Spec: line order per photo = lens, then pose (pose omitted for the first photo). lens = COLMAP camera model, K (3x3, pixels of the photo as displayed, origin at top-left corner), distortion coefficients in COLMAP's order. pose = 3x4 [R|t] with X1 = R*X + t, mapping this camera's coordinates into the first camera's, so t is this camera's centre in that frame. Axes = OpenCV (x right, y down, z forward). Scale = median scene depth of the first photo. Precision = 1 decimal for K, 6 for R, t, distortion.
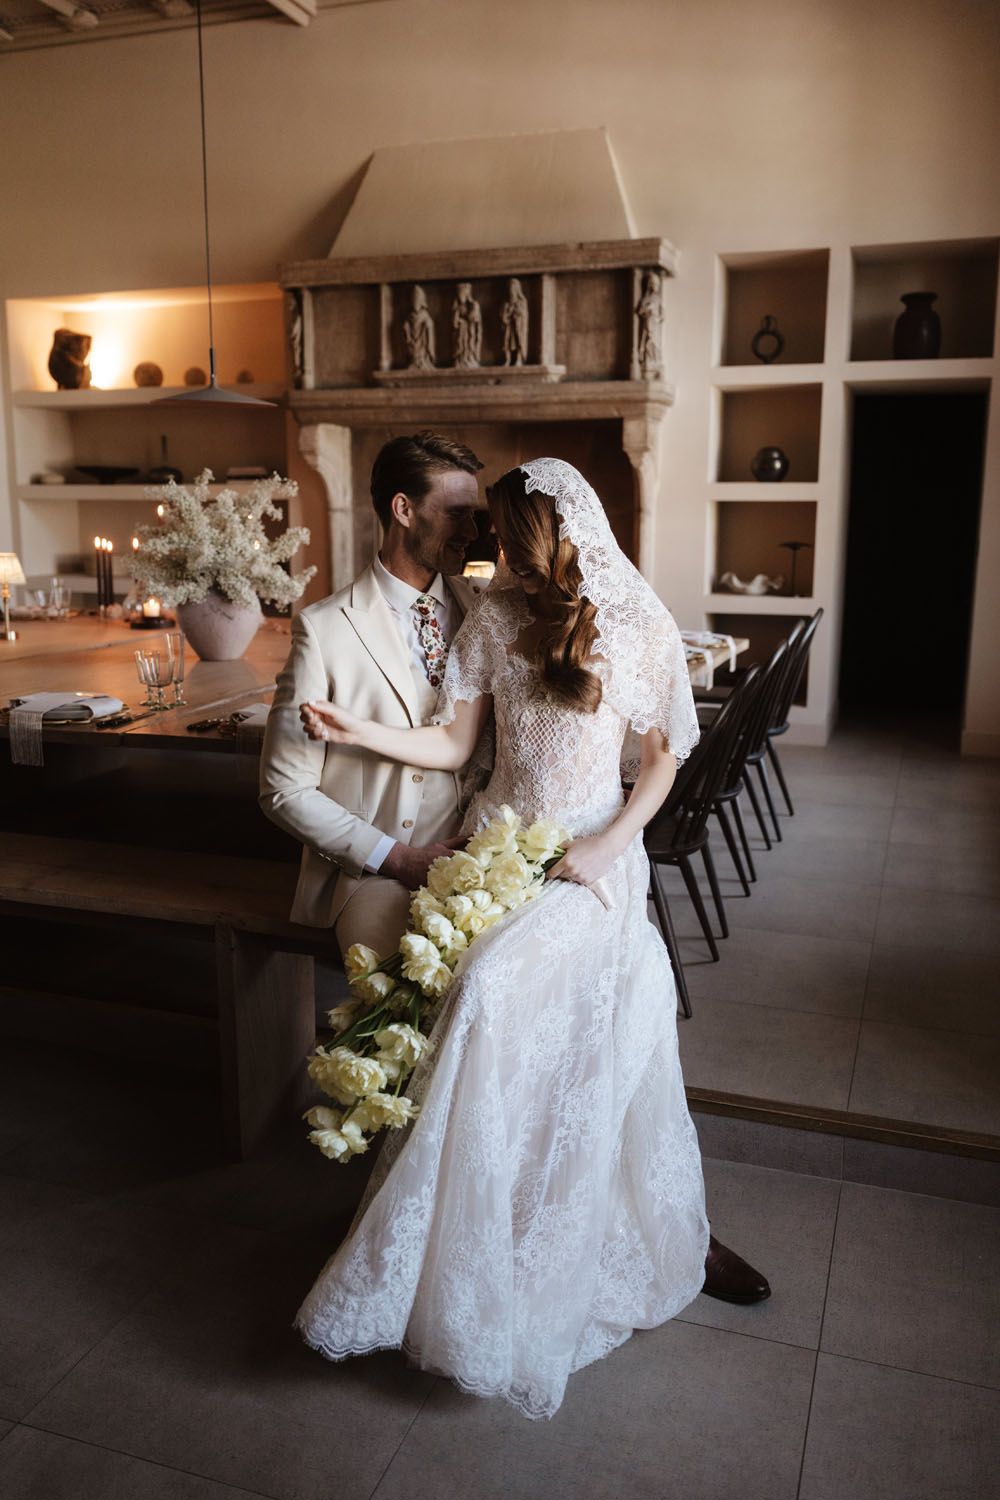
lens RADIAL K [[1221.2, 0, 502.8], [0, 1221.2, 745.0], [0, 0, 1]] dist [-0.011165, -0.002453]
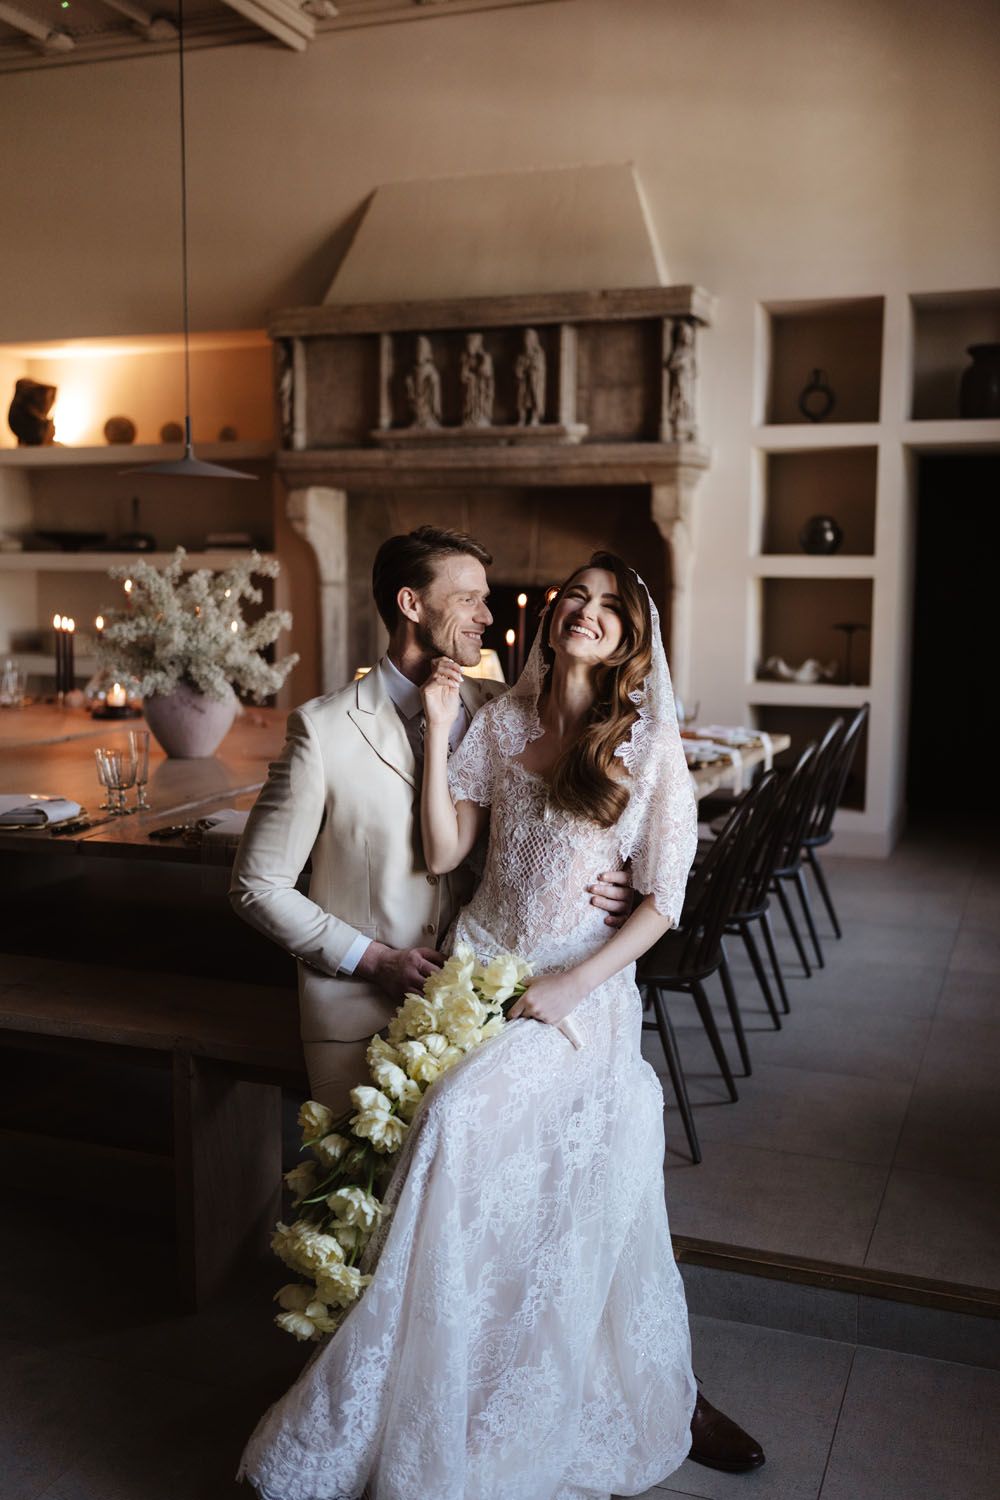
lens RADIAL K [[1461.7, 0, 496.7], [0, 1461.7, 754.9], [0, 0, 1]] dist [-0.010639, -0.002146]
pose [[0.999654, 0.006835, -0.025410, 0.014370], [-0.008474, 0.997852, -0.064964, -0.002368], [0.024911, 0.065157, 0.997564, -0.044661]]
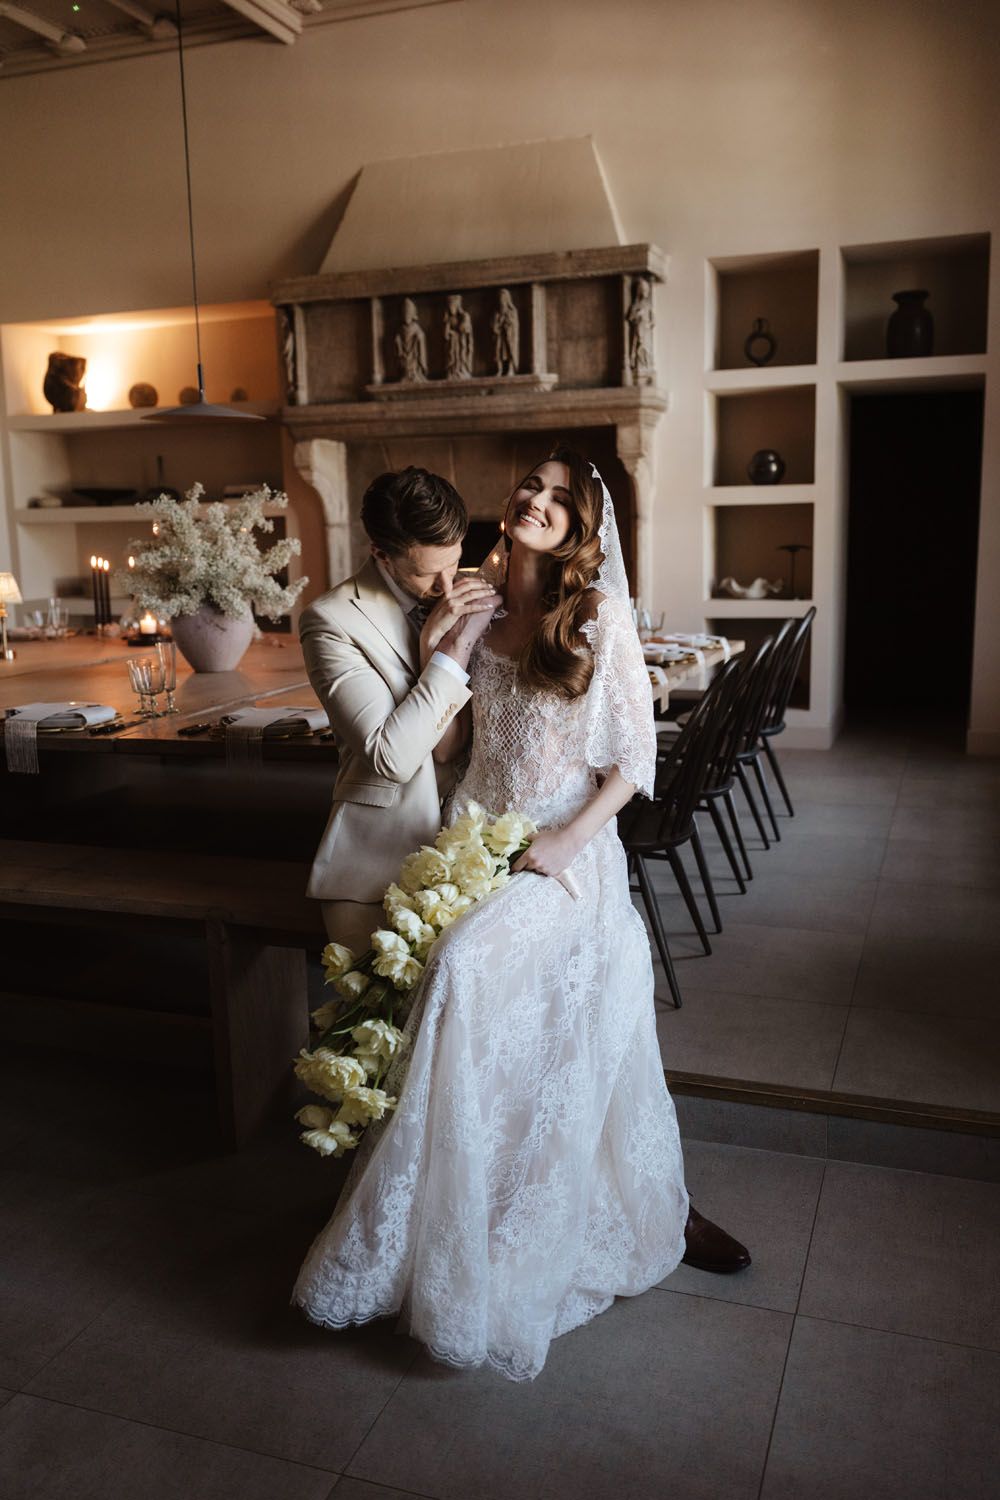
lens RADIAL K [[1249.9, 0, 500.0], [0, 1249.9, 750.0], [0, 0, 1]] dist [-0.007397, -0.005545]
pose [[0.999628, -0.023429, -0.013968, 0.011427], [0.023231, 0.999629, -0.014185, 0.010107], [0.014295, 0.013856, 0.999802, -0.018794]]
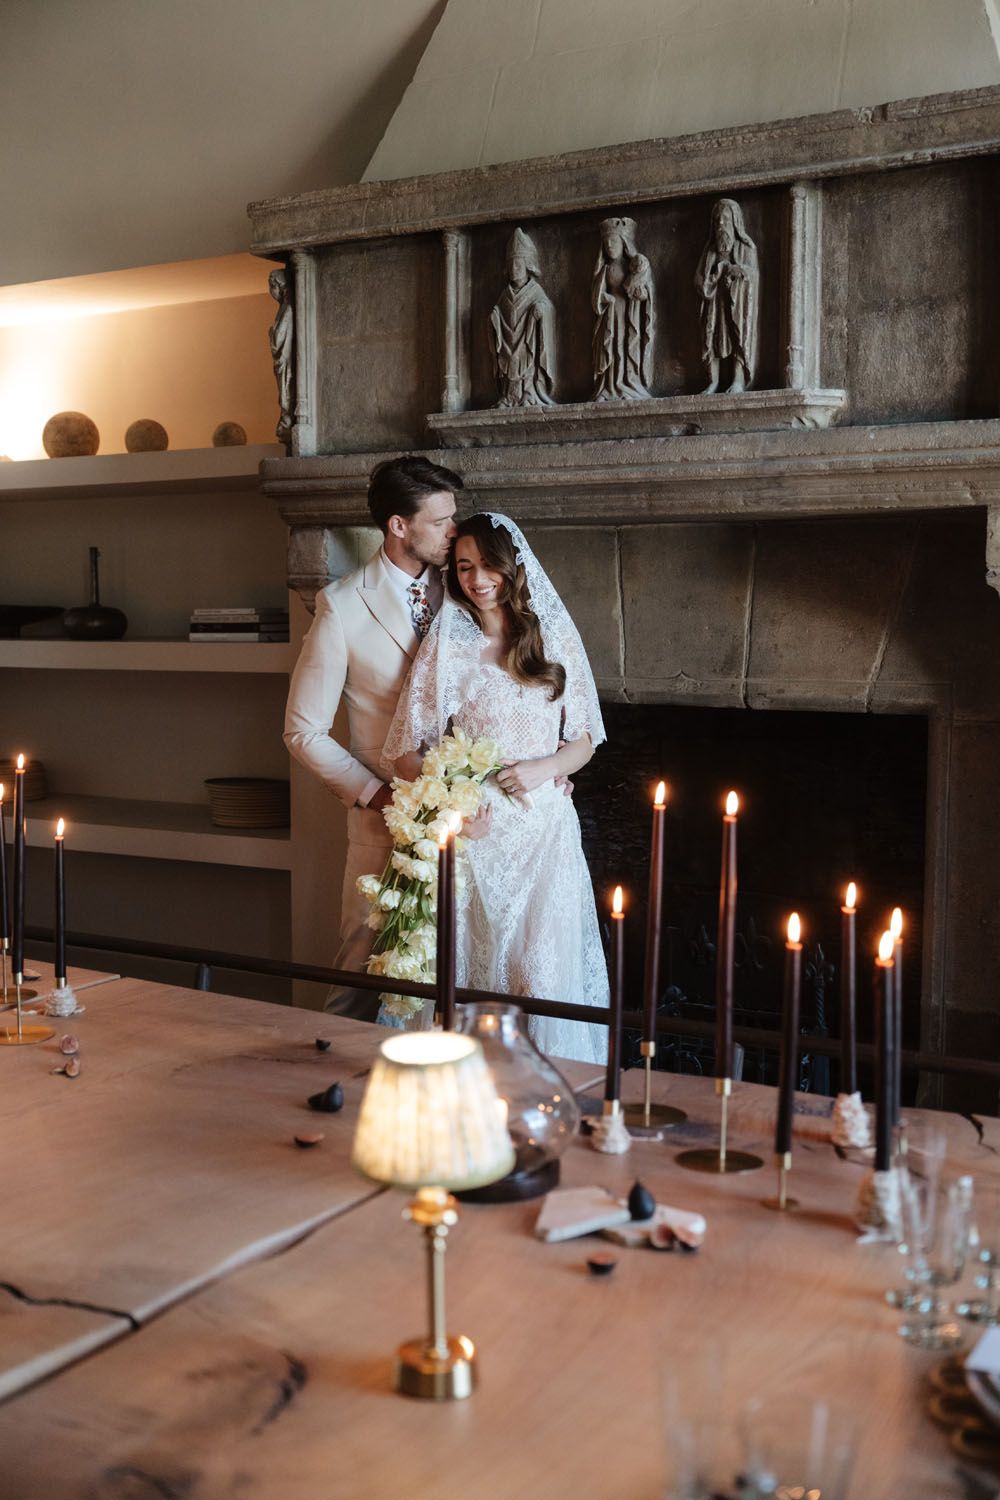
lens RADIAL K [[1663.9, 0, 500.0], [0, 1663.9, 750.0], [0, 0, 1]] dist [-0.011875, -0.025261]
pose [[0.981203, 0.013539, -0.192503, 0.046026], [-0.034486, 0.993780, -0.105883, -0.119753], [0.189872, 0.110532, 0.975567, 0.423964]]
